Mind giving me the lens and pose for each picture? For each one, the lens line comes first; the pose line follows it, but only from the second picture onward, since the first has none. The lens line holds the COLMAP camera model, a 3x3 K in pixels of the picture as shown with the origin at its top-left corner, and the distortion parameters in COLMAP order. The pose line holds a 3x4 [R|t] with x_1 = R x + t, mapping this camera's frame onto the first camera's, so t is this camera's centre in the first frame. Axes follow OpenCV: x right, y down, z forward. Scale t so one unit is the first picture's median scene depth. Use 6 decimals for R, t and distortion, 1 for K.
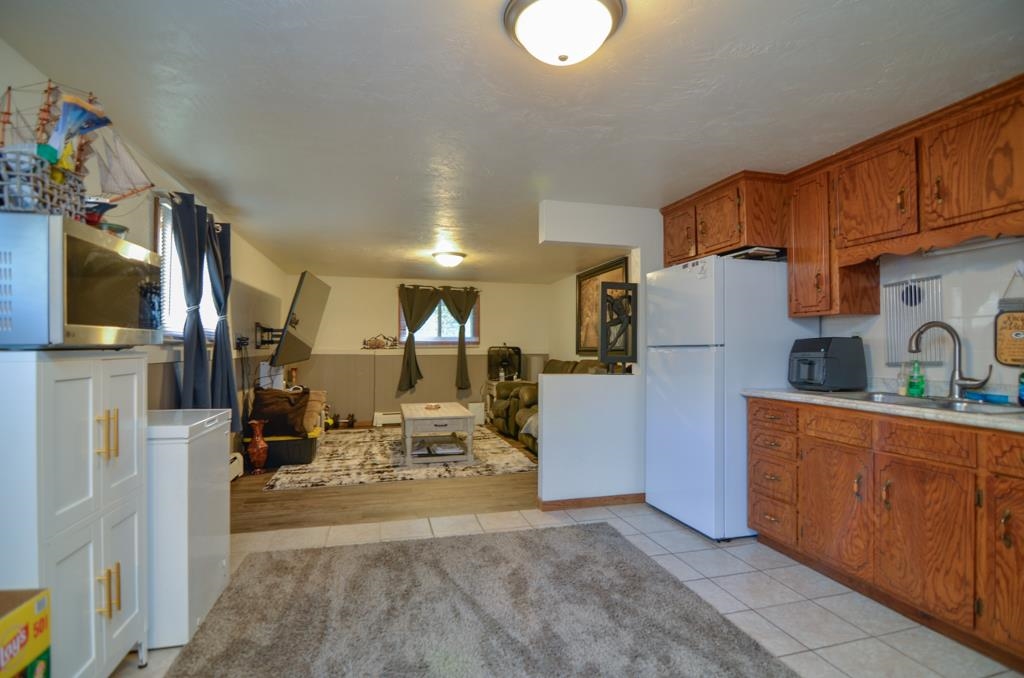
lens RADIAL K [[487.1, 0, 512.0], [0, 487.1, 339.0], [0, 0, 1]] dist [-0.001528, -0.000205]
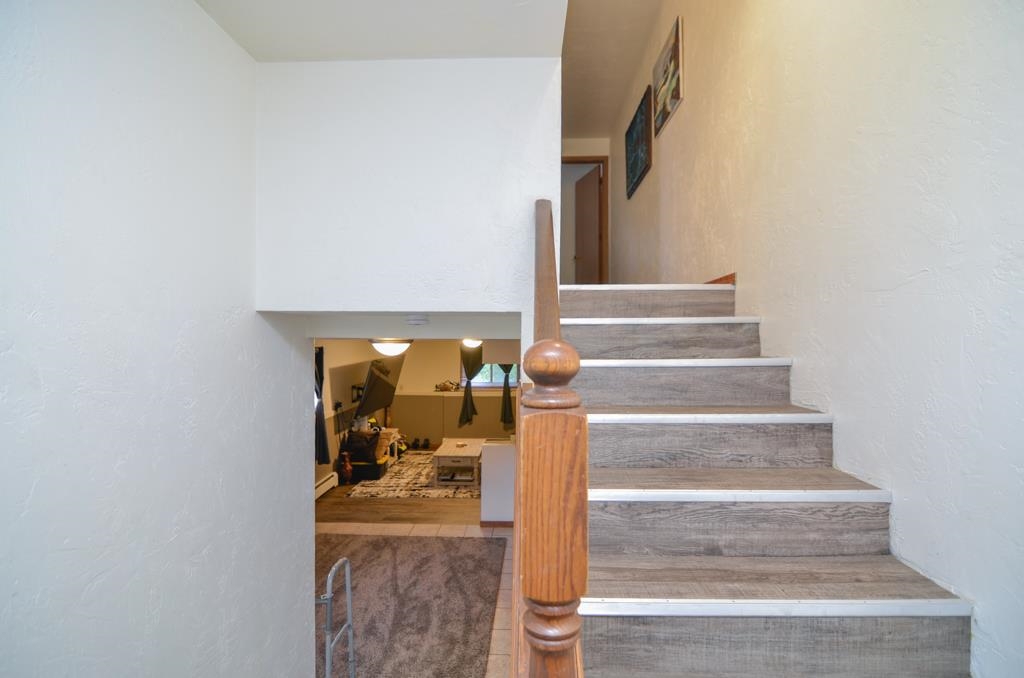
lens RADIAL K [[487.1, 0, 512.0], [0, 487.1, 339.0], [0, 0, 1]] dist [-0.001528, -0.000205]
pose [[0.960828, -0.002002, -0.277138, 0.478472], [0.003605, 0.999980, 0.005278, -0.226635], [0.277122, -0.006070, 0.960816, -0.432829]]
